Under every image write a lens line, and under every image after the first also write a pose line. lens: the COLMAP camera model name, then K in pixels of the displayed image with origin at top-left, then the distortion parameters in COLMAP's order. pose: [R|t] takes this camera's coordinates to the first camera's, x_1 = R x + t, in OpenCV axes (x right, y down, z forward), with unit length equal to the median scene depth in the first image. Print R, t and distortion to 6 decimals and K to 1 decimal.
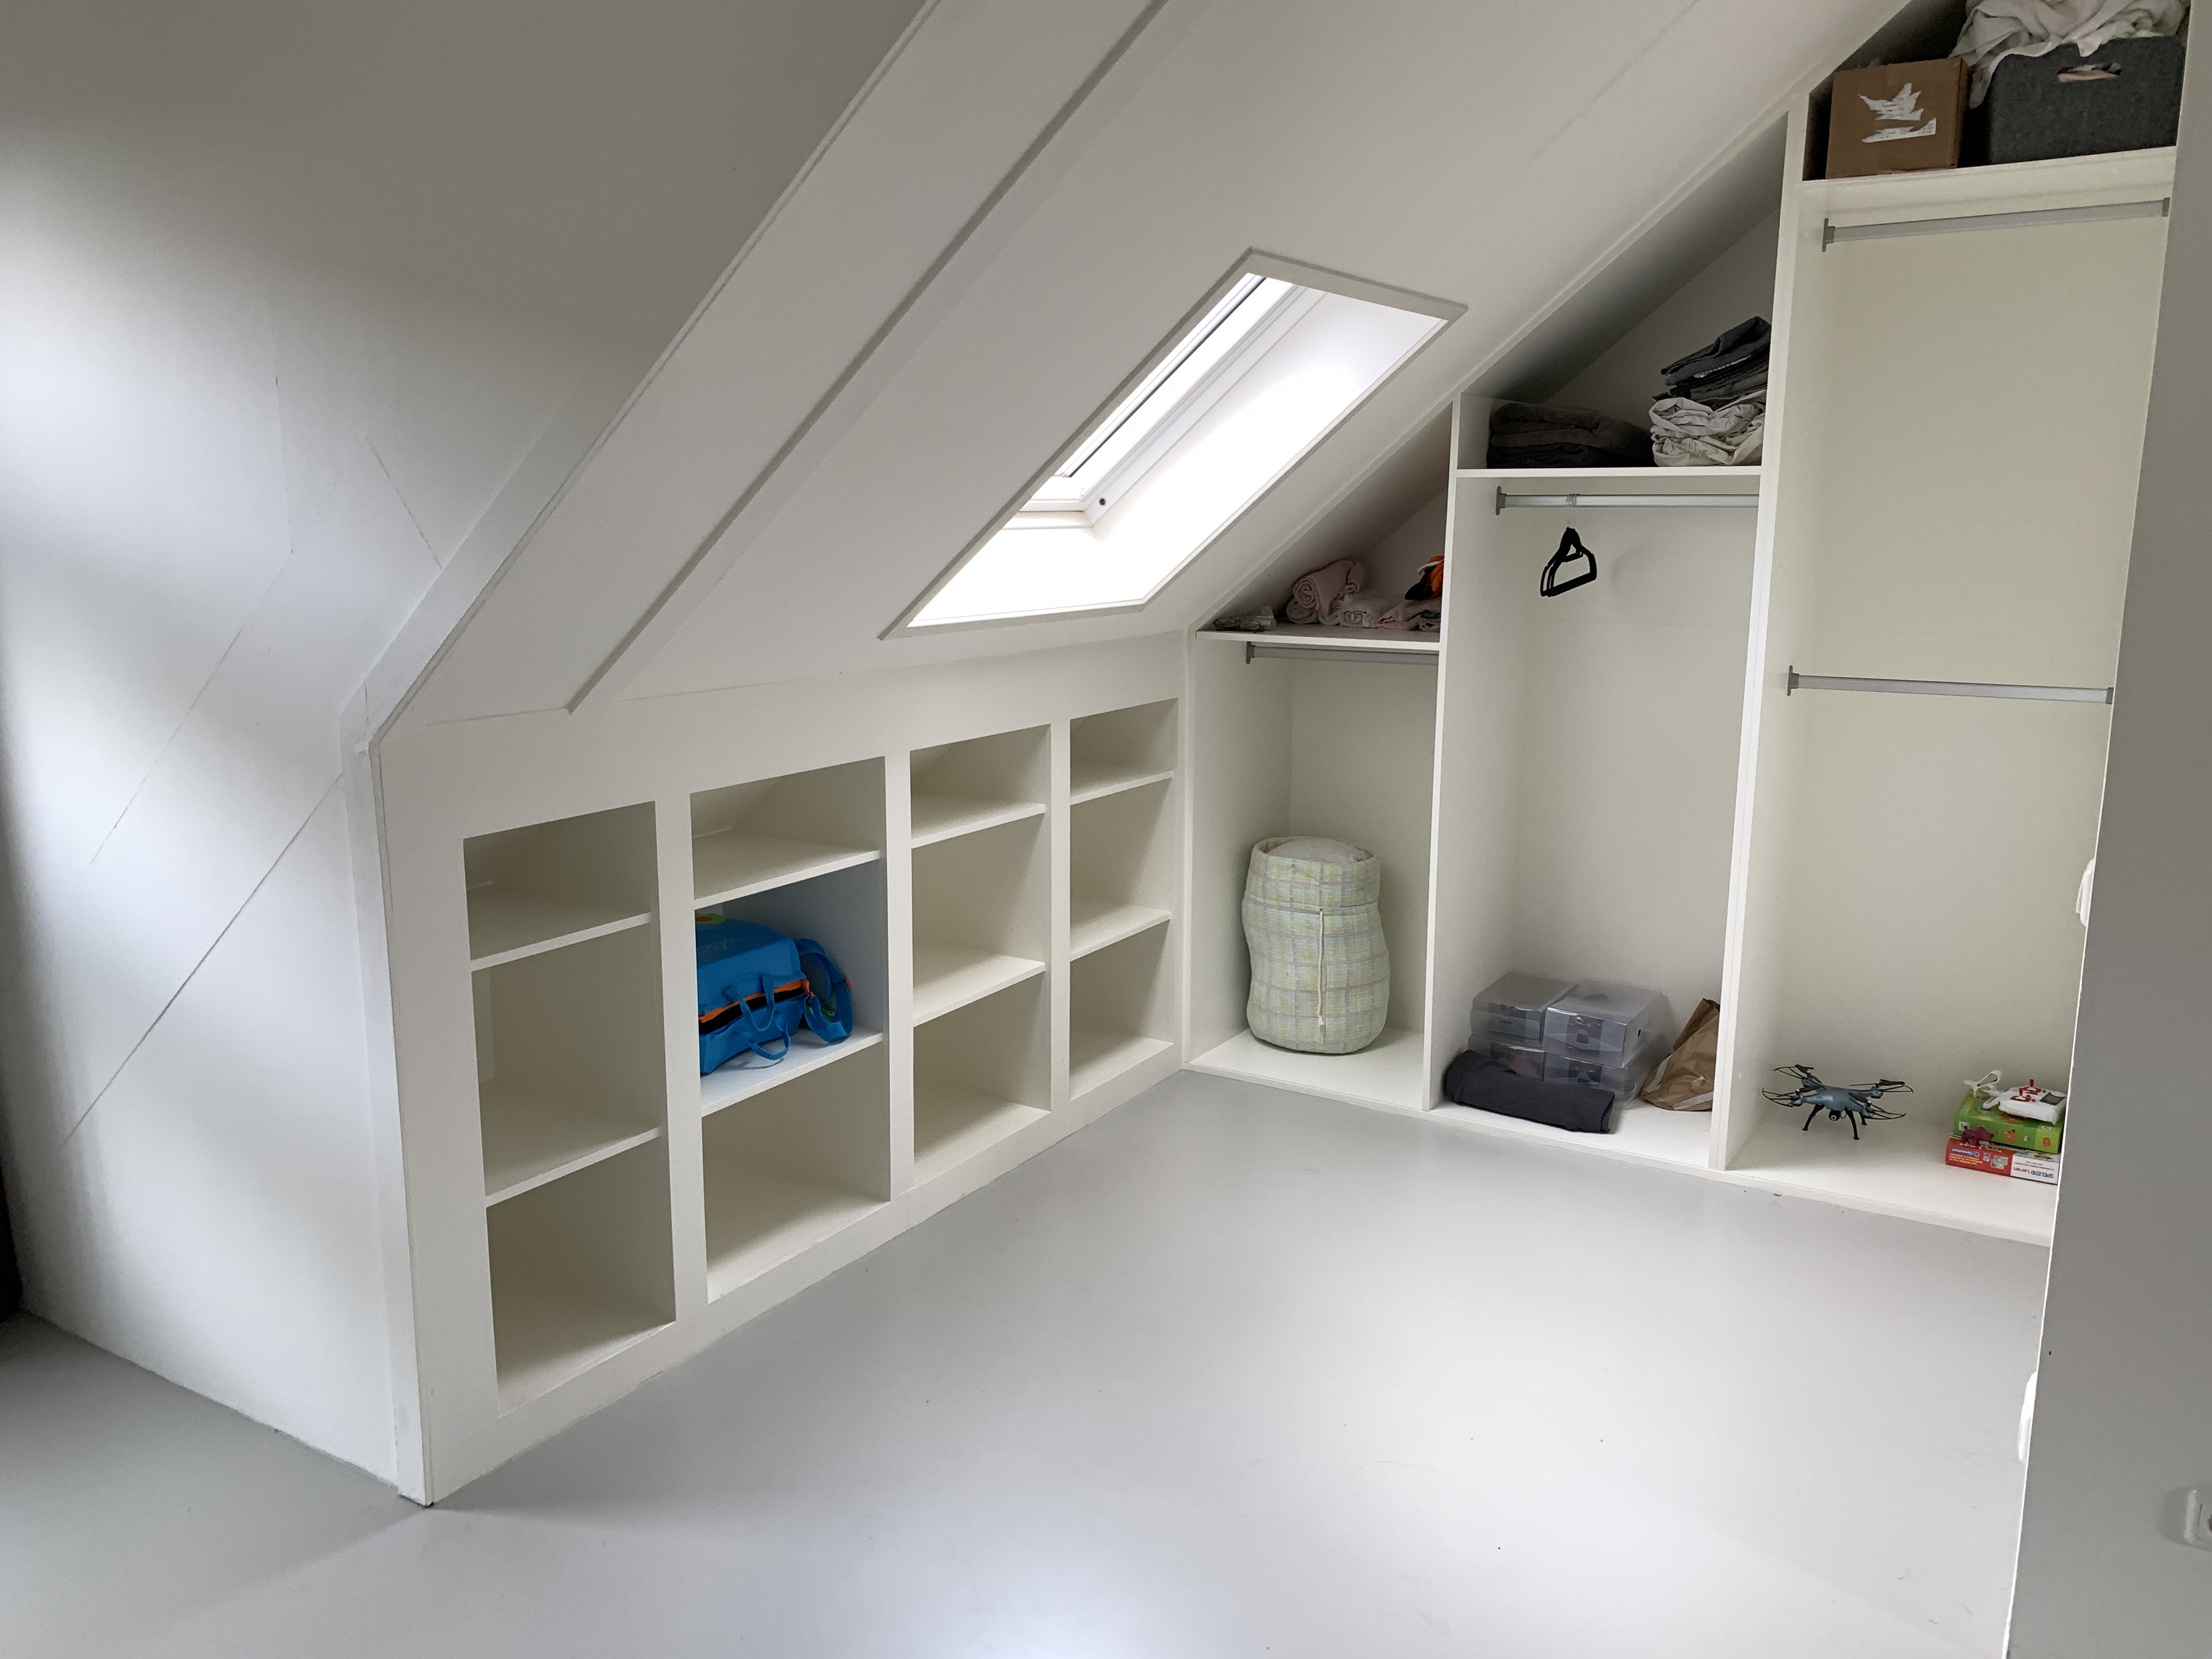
lens RADIAL K [[1674.5, 0, 1104.5], [0, 1674.5, 813.7], [0, 0, 1]] dist [0.102693, -0.217784]
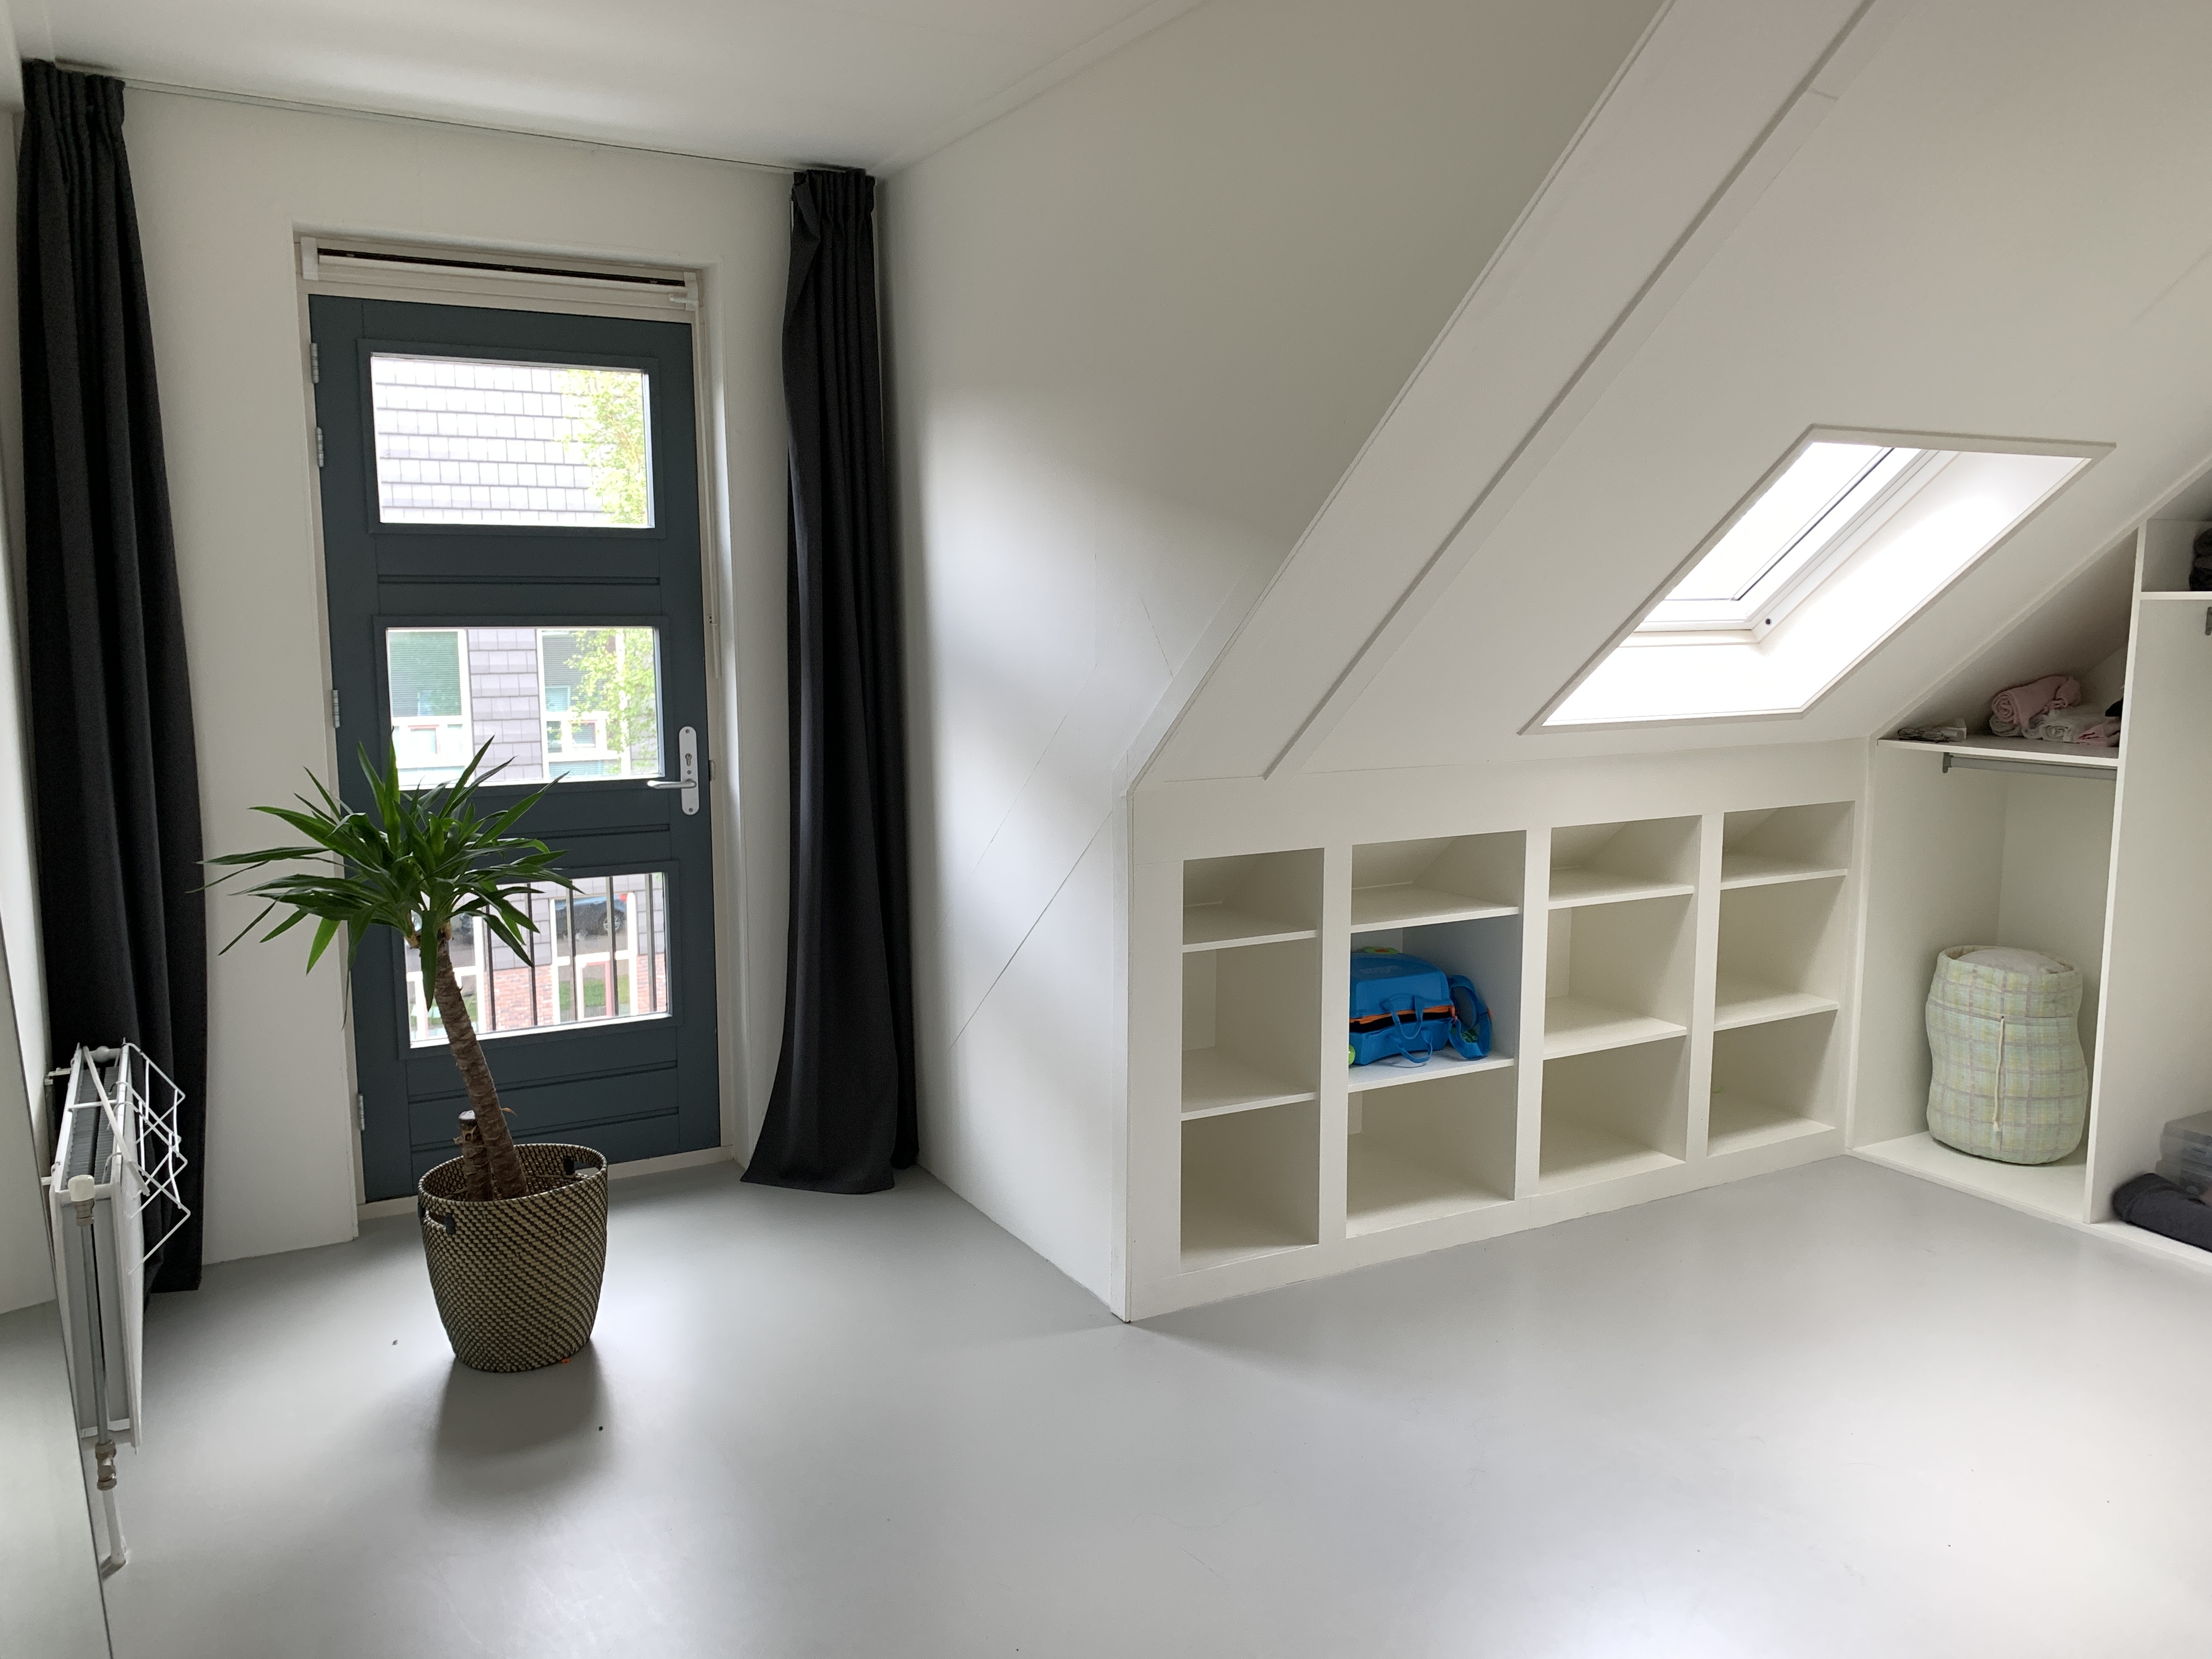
lens RADIAL K [[1674.5, 0, 1104.5], [0, 1674.5, 813.7], [0, 0, 1]] dist [0.102693, -0.217784]
pose [[0.875391, 0.054987, -0.480278, 0.155147], [-0.083640, 0.995754, -0.038444, 0.021839], [0.476125, 0.073824, 0.876273, -0.185528]]
